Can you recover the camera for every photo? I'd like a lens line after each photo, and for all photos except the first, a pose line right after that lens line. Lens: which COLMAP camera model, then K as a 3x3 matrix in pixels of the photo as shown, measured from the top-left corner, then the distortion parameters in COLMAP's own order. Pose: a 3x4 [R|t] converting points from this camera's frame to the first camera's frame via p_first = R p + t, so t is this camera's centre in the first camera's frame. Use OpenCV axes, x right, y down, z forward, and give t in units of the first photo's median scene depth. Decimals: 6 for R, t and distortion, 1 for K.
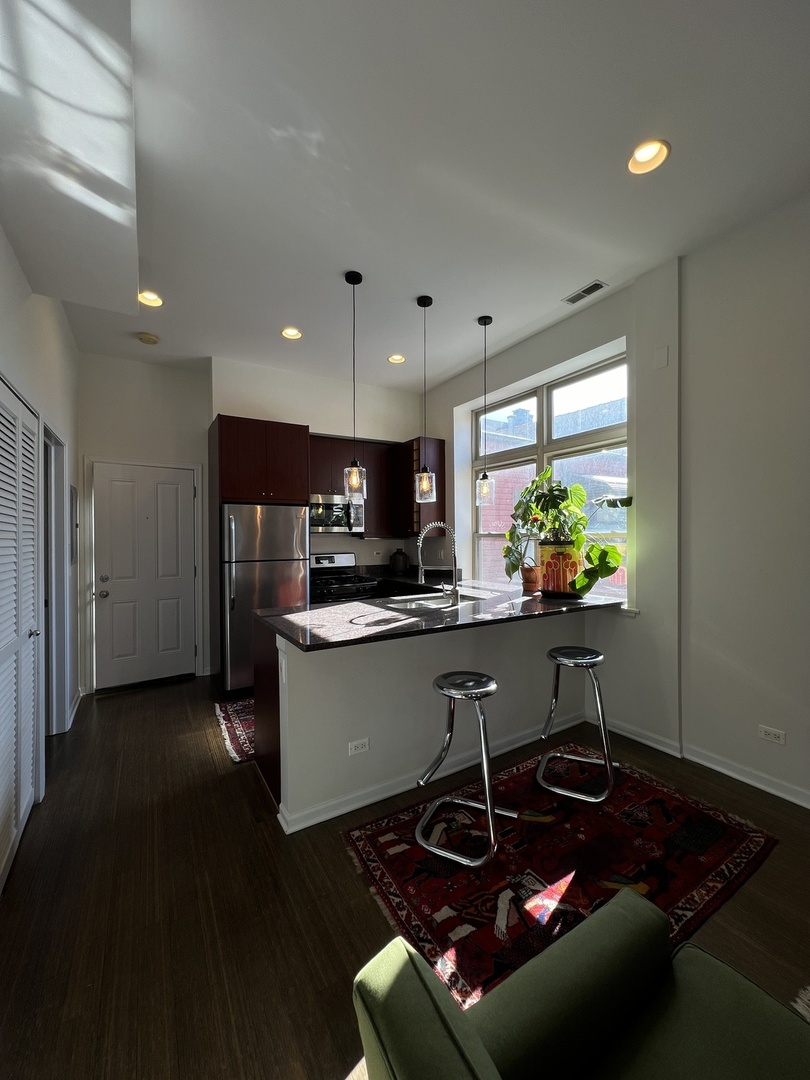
lens RADIAL K [[430.8, 0, 407.3], [0, 430.8, 536.2], [0, 0, 1]] dist [-0.001938, -0.000280]
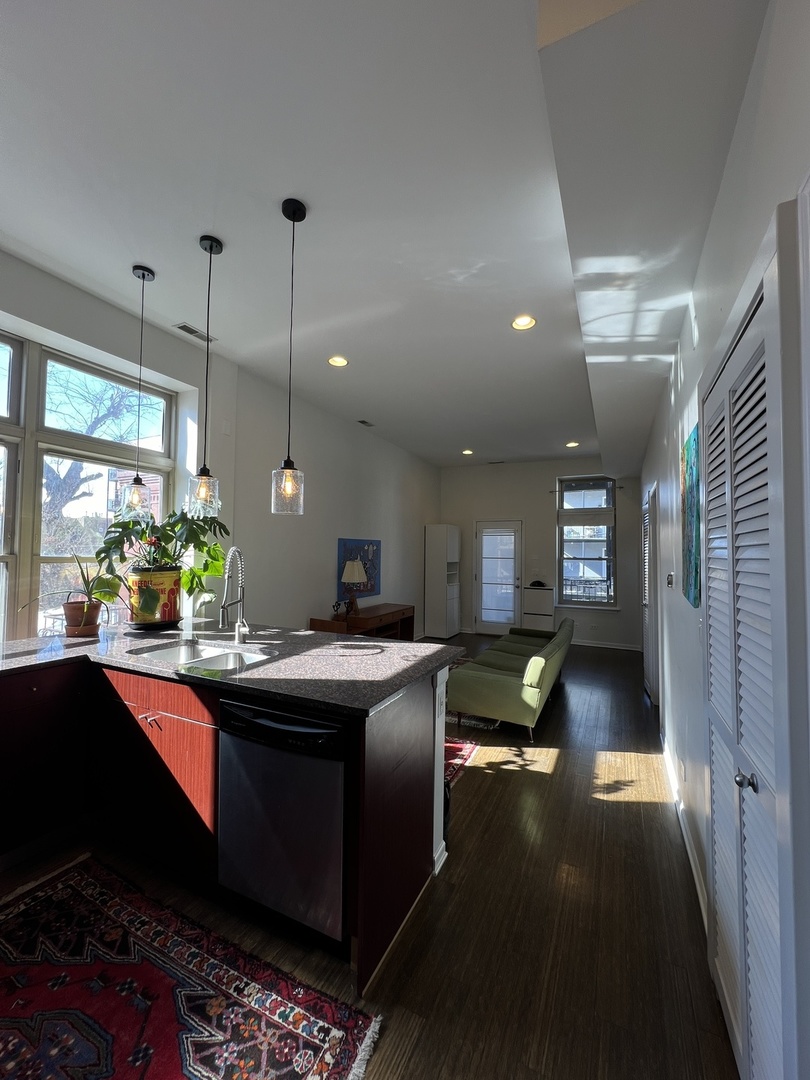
lens RADIAL K [[430.8, 0, 407.3], [0, 430.8, 536.2], [0, 0, 1]] dist [-0.001938, -0.000280]
pose [[-0.540746, 0.031204, 0.840607, -0.770000], [-0.005421, 0.999162, -0.040577, -0.018727], [-0.841168, -0.026499, -0.540124, 1.137606]]
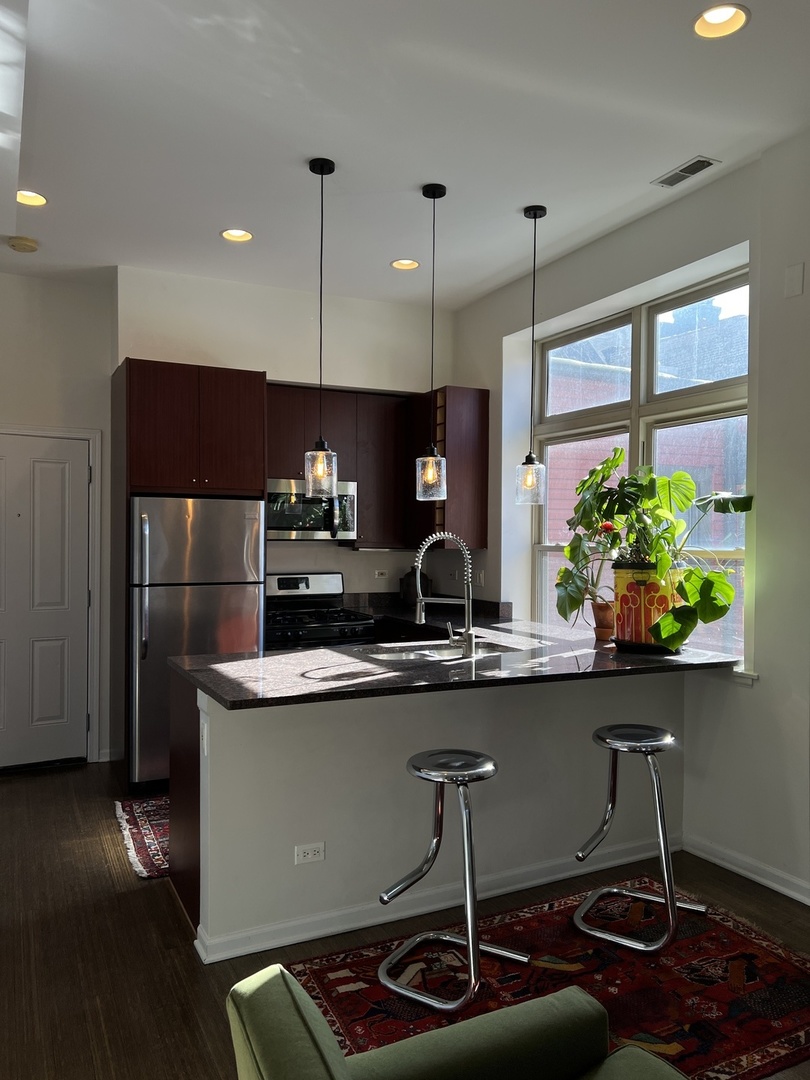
lens RADIAL K [[809.3, 0, 405.0], [0, 809.3, 540.0], [0, 0, 1]] dist [0.070458, -0.082153]
pose [[0.995952, 0.014139, -0.088765, 0.117421], [-0.013837, 0.999896, 0.004018, -0.023750], [0.088813, -0.002773, 0.996044, -0.242381]]
